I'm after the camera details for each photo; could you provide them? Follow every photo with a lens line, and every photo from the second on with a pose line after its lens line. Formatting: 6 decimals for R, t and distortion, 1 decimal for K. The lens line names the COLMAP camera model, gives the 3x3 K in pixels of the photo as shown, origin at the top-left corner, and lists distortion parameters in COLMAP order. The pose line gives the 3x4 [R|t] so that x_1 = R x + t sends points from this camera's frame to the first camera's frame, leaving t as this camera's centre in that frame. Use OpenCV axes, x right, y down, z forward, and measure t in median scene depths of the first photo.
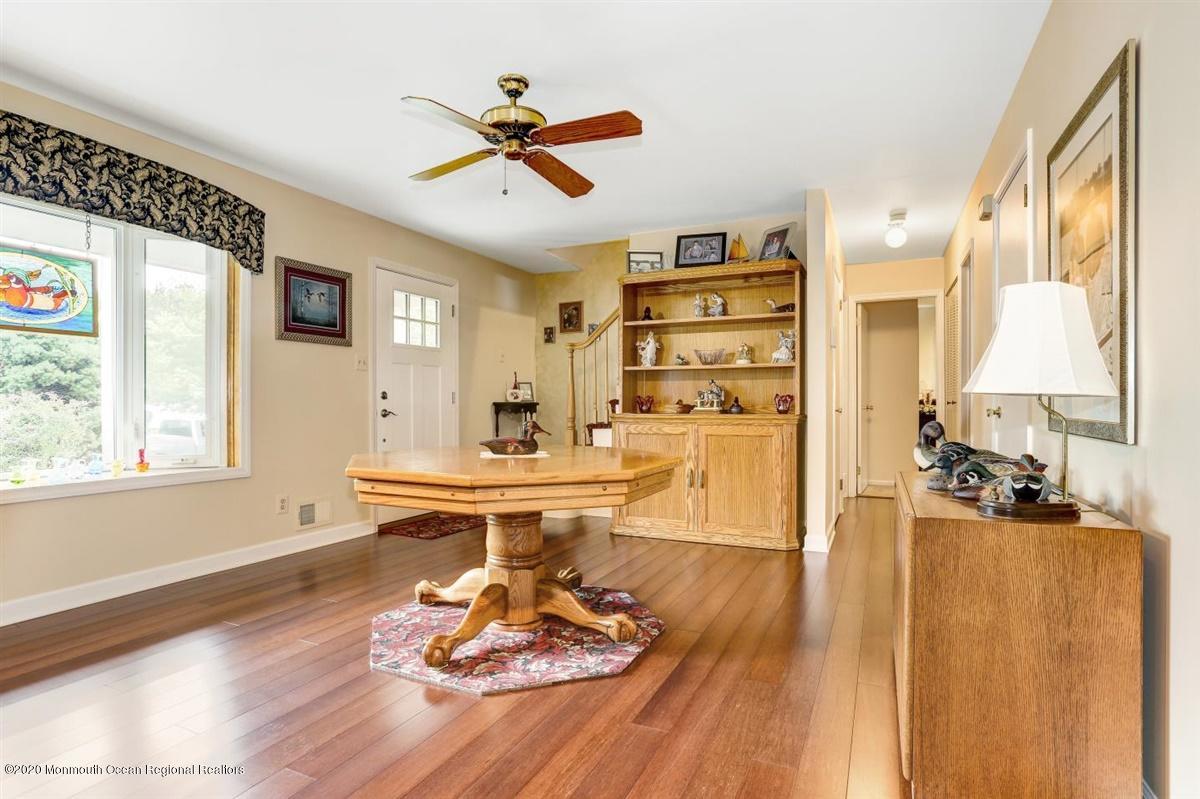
lens RADIAL K [[596.5, 0, 602.3], [0, 596.5, 404.5], [0, 0, 1]] dist [-0.033176, 0.013697]
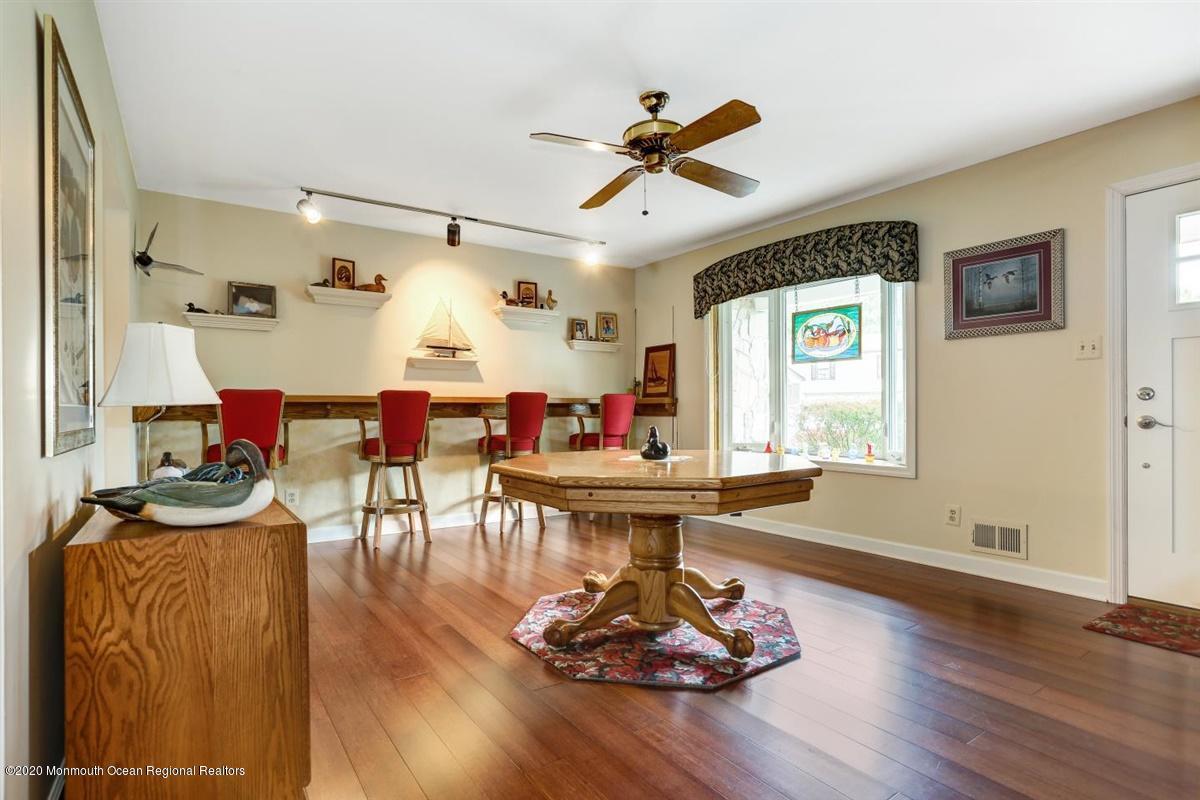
lens RADIAL K [[596.5, 0, 601.5], [0, 596.5, 406.1], [0, 0, 1]] dist [-0.033176, 0.013697]
pose [[-0.484679, -0.004662, -0.874680, 0.625592], [0.000071, 0.999986, -0.005369, 0.001365], [0.874692, -0.002664, -0.484672, 1.111165]]
